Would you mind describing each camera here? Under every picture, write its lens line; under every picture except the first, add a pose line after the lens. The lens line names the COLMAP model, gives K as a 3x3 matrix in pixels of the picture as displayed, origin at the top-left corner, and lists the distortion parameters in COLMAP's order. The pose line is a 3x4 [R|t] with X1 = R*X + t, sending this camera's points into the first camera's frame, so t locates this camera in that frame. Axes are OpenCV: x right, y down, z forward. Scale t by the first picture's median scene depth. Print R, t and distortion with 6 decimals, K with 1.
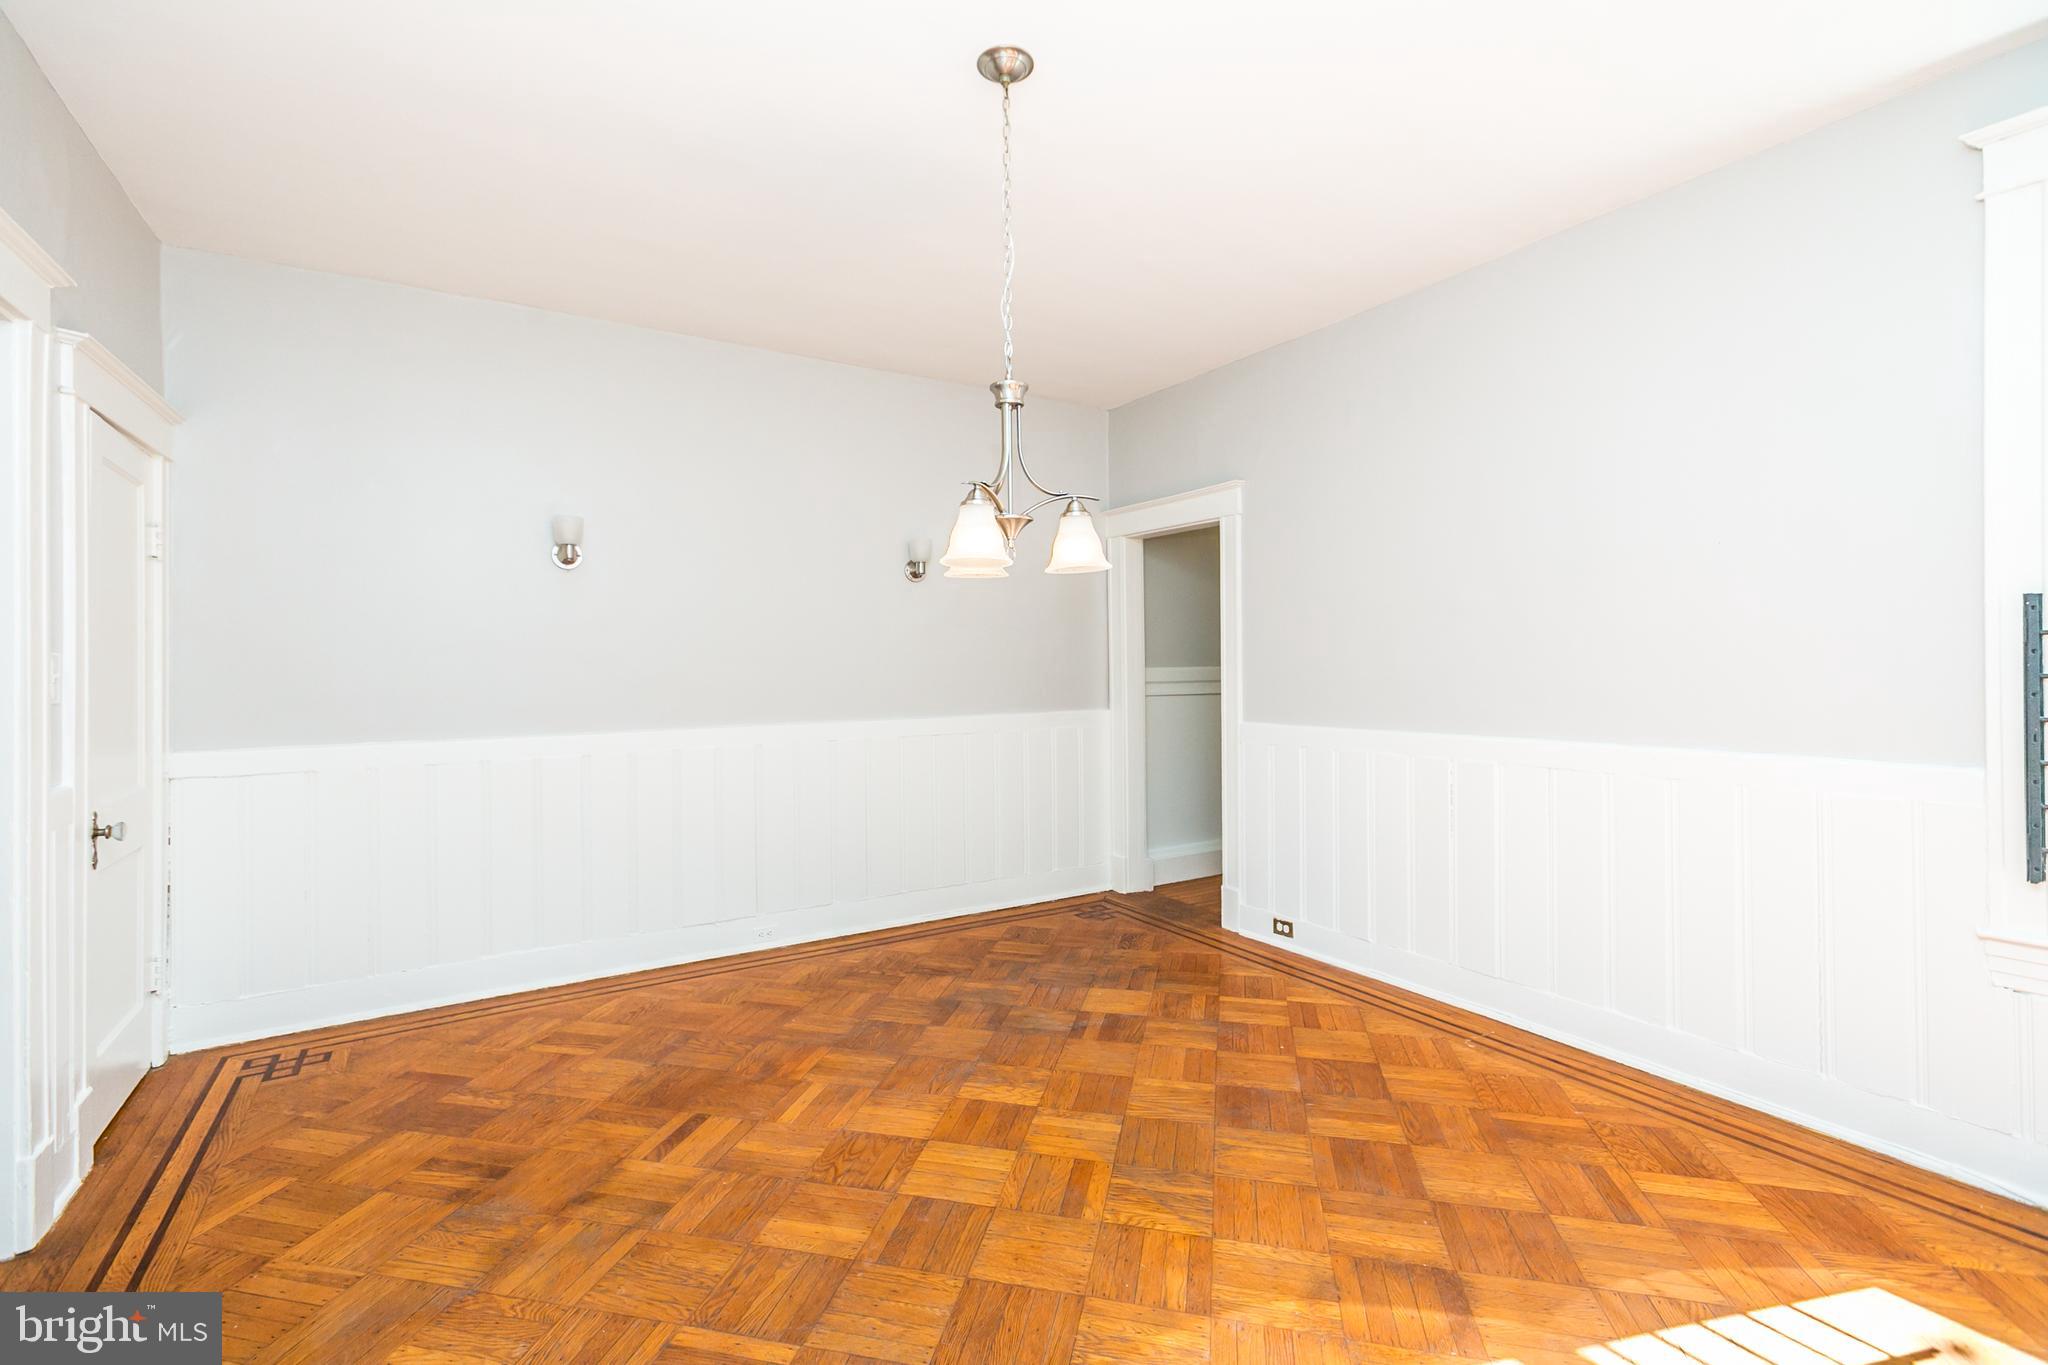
lens RADIAL K [[903.2, 0, 1024.9], [0, 903.2, 674.7], [0, 0, 1]] dist [-0.012266, 0.009273]
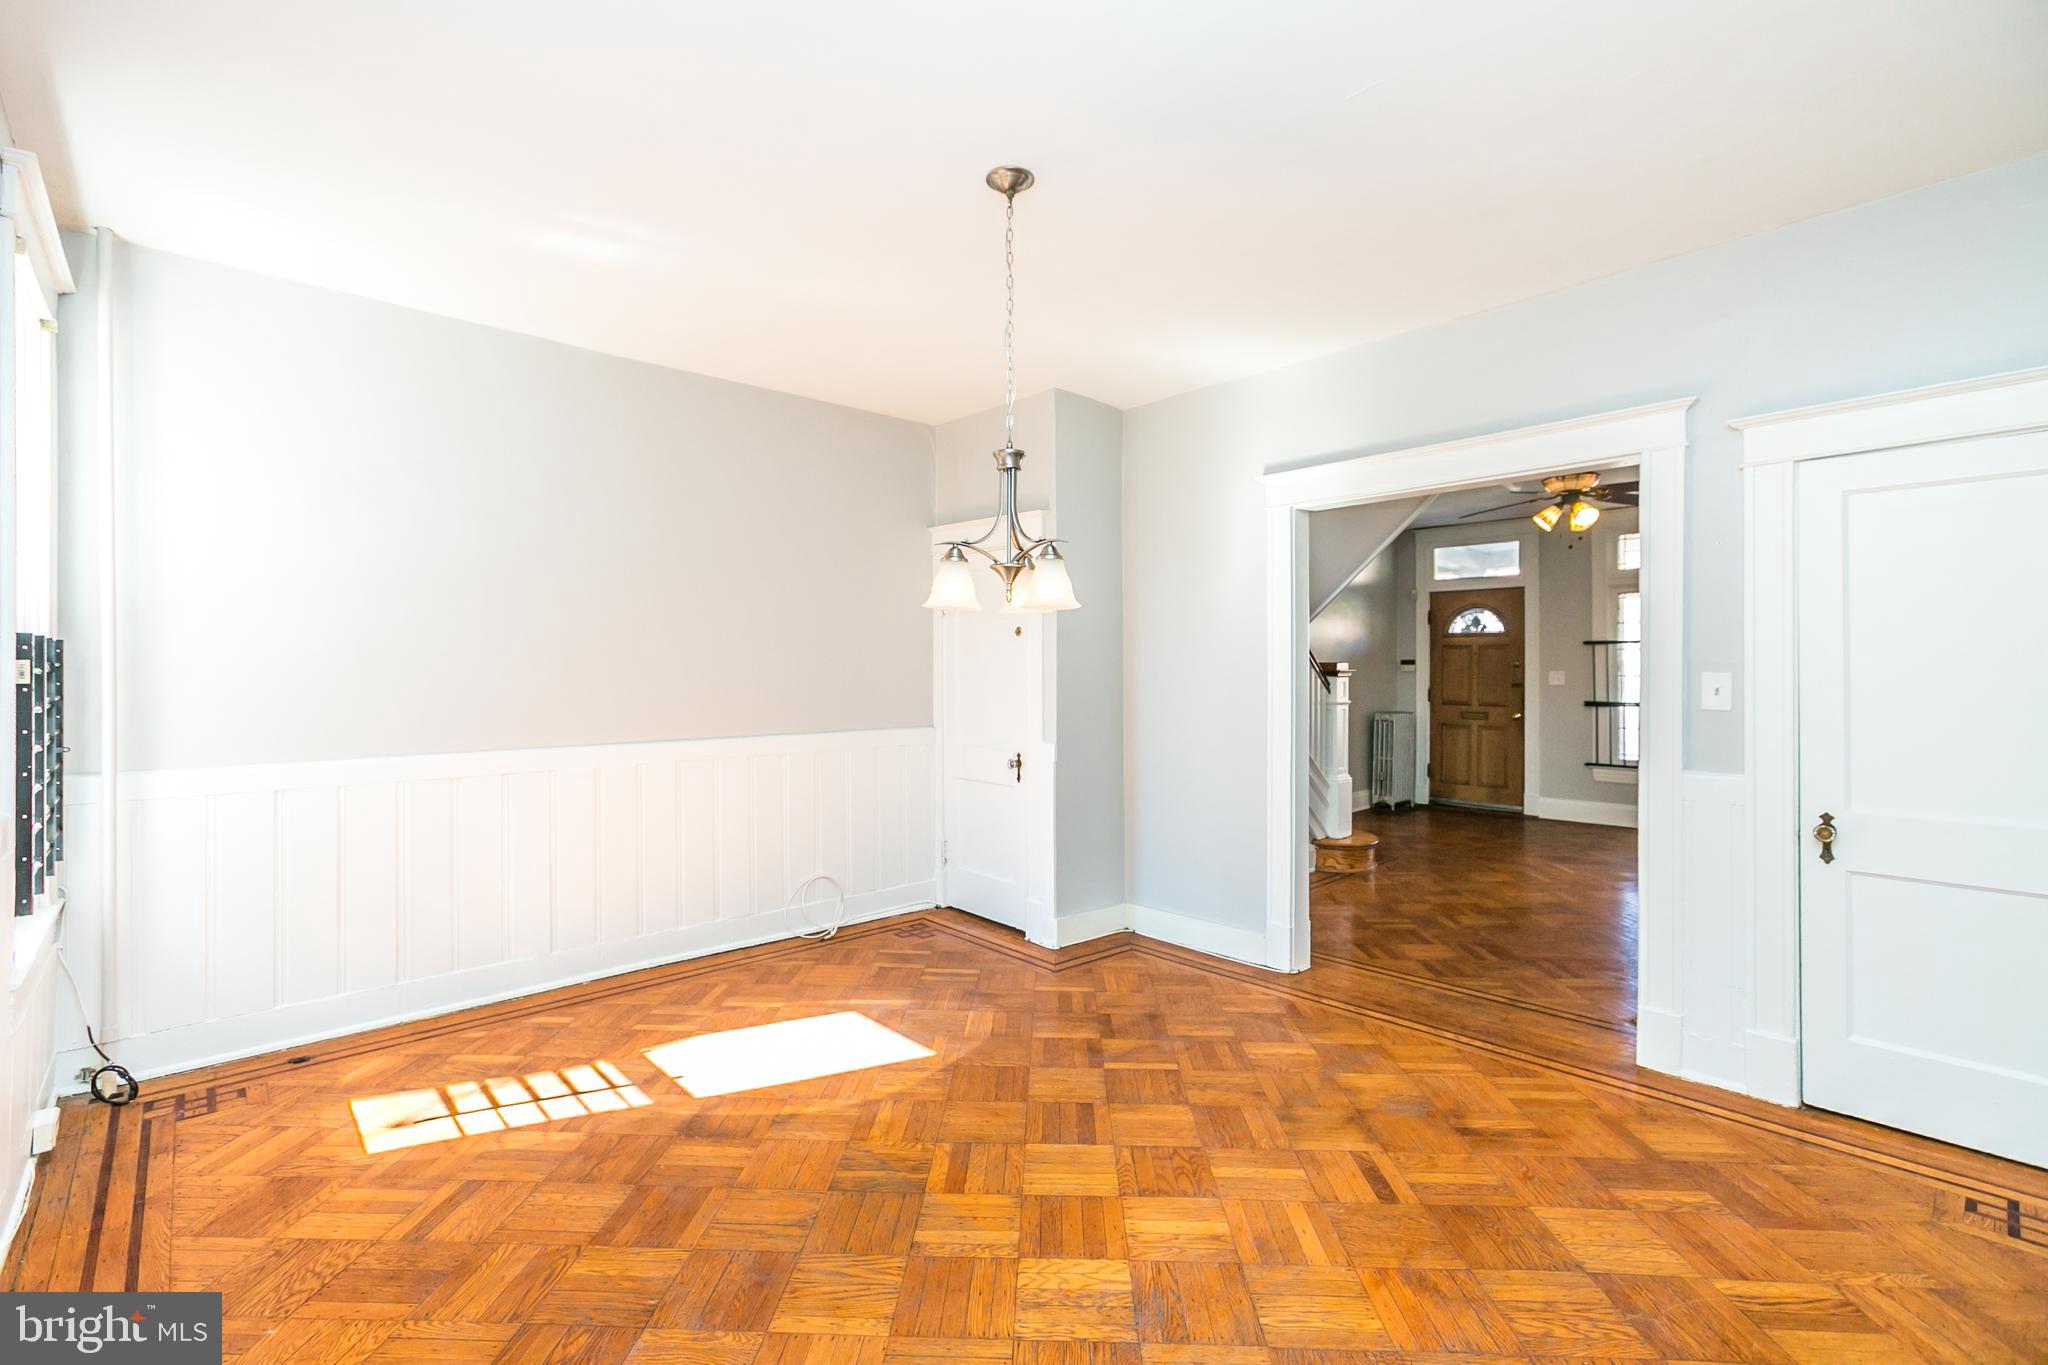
lens RADIAL K [[915.9, 0, 977.0], [0, 915.9, 653.6], [0, 0, 1]] dist [-0.000275, 0.009015]
pose [[-0.991237, 0.005215, -0.131991, 0.152890], [0.005980, 0.999968, -0.005395, -0.041529], [0.131959, -0.006137, -0.991236, 1.794468]]
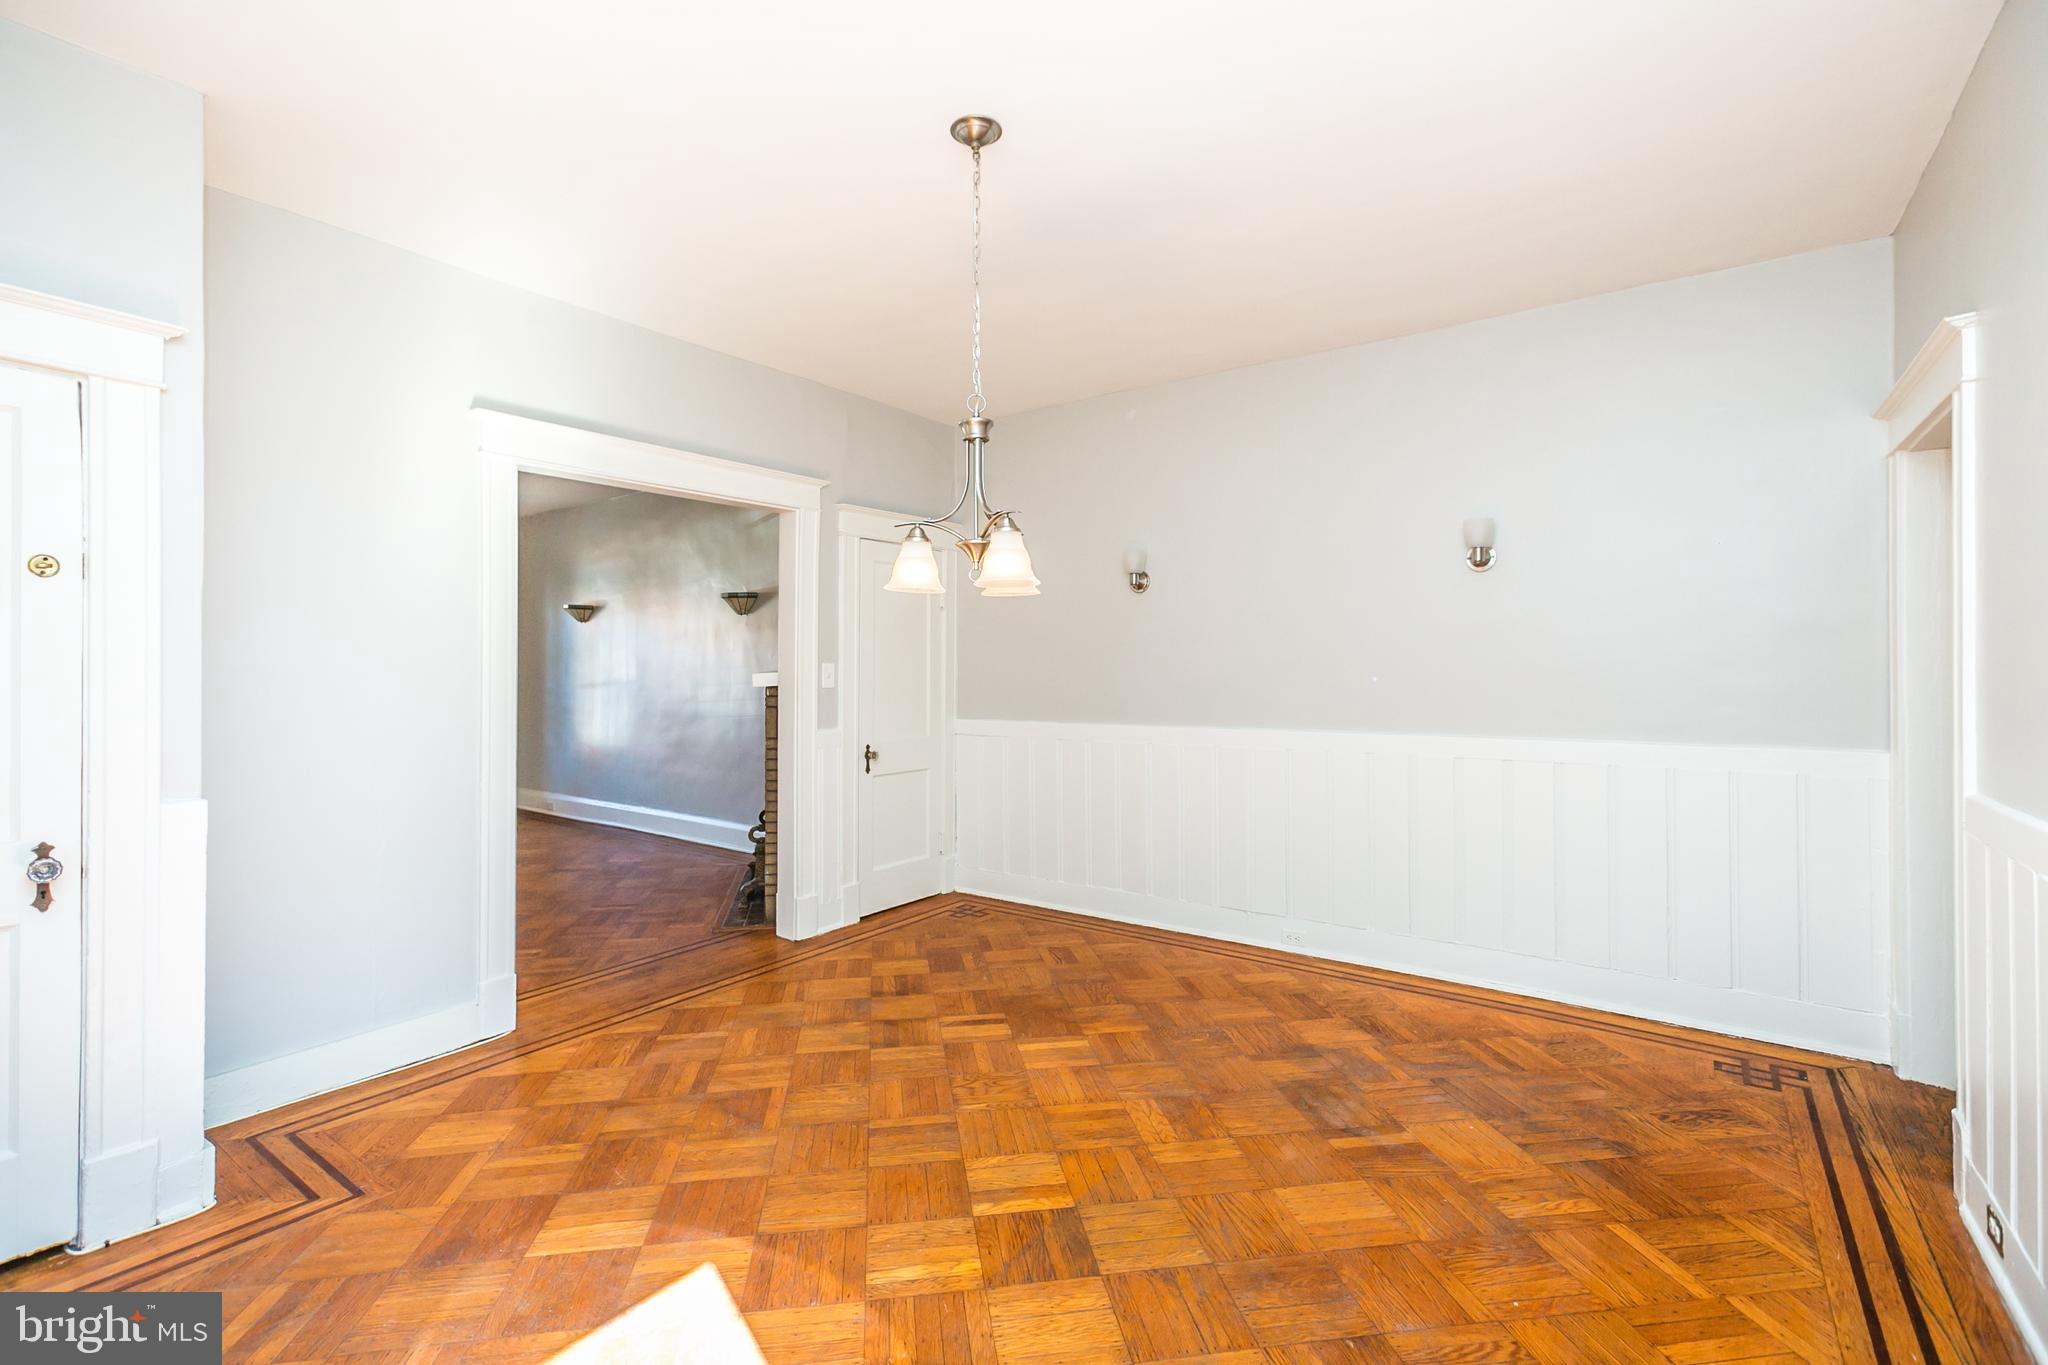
lens RADIAL K [[930.0, 0, 1034.7], [0, 930.0, 668.1], [0, 0, 1]] dist [-0.015684, 0.021663]
pose [[0.362260, 0.003368, -0.932071, 0.873609], [-0.010324, 0.999947, -0.000400, -0.014576], [0.932020, 0.009767, 0.362275, 0.538654]]
